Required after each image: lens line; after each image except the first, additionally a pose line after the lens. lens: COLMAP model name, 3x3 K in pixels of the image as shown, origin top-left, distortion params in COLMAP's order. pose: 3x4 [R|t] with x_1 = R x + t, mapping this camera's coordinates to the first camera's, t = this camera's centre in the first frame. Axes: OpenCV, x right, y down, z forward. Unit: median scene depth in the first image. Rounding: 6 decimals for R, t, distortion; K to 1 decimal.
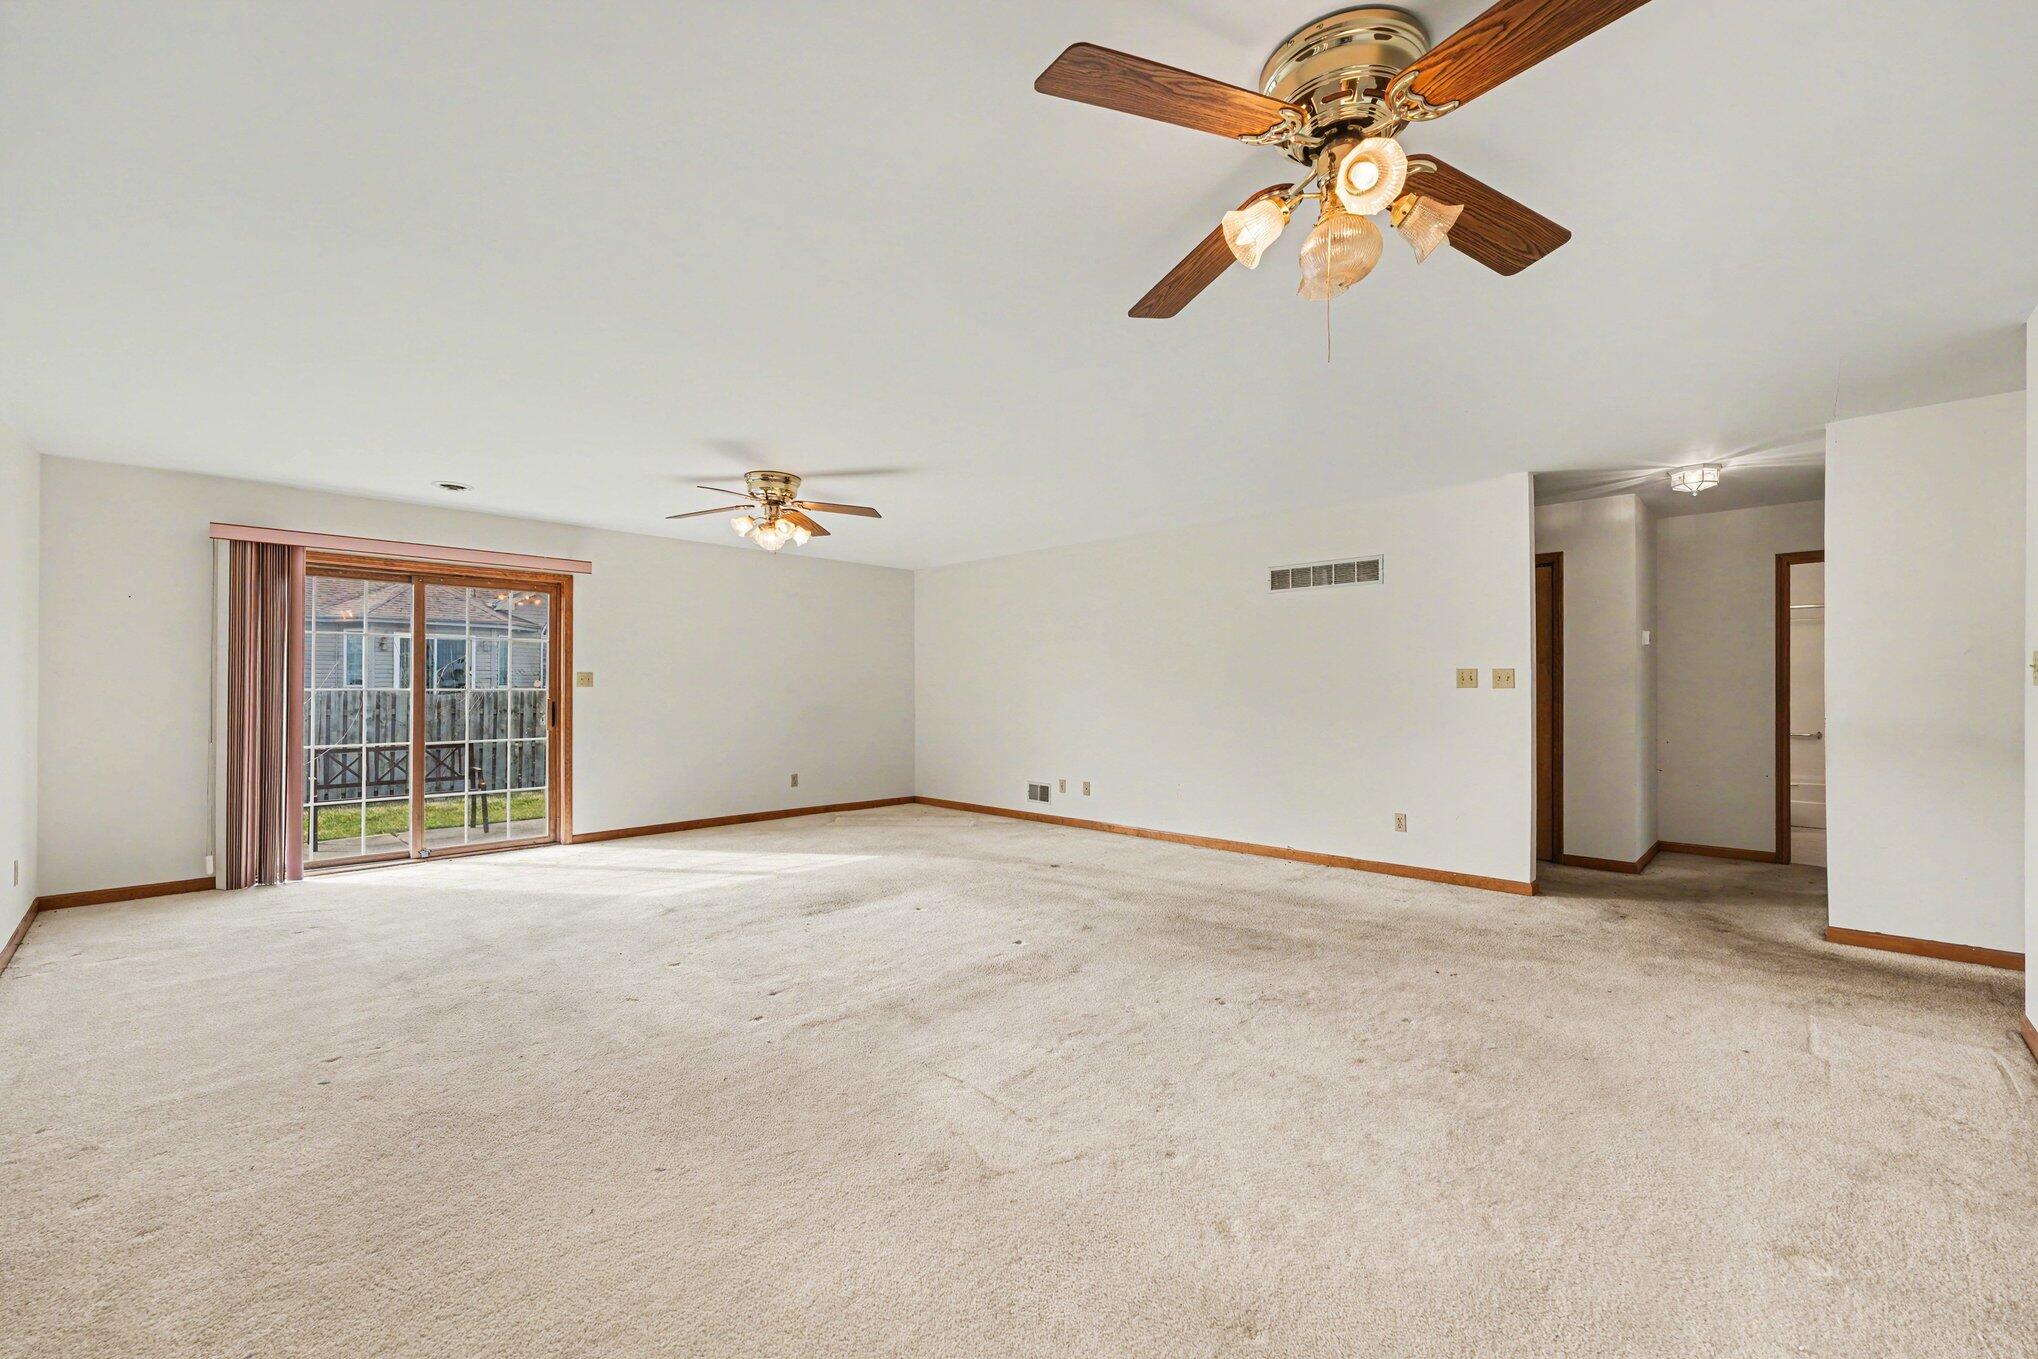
lens RADIAL K [[802.4, 0, 1017.3], [0, 802.4, 699.6], [0, 0, 1]] dist [-0.001503, 0.000099]
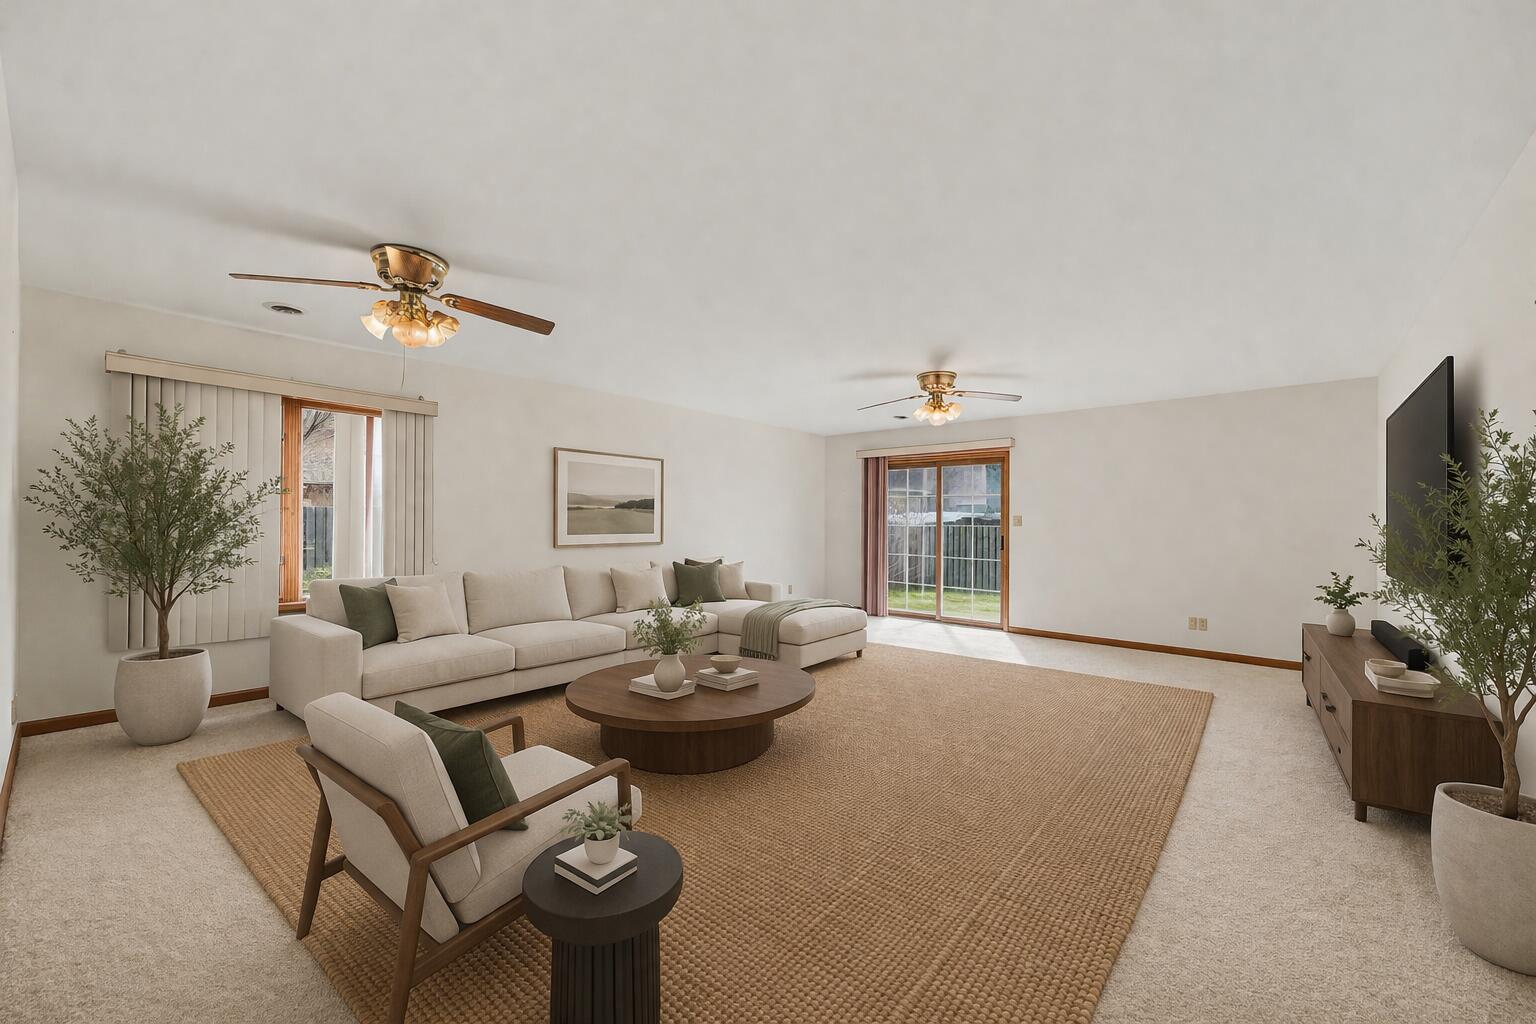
lens RADIAL K [[625.8, 0, 770.8], [0, 625.8, 511.6], [0, 0, 1]] dist [-0.000364, -0.000303]
pose [[0.046235, -0.019295, -0.998744, 0.721404], [-0.026752, 0.999431, -0.020546, -0.008399], [0.998572, 0.027669, 0.045693, 0.625330]]
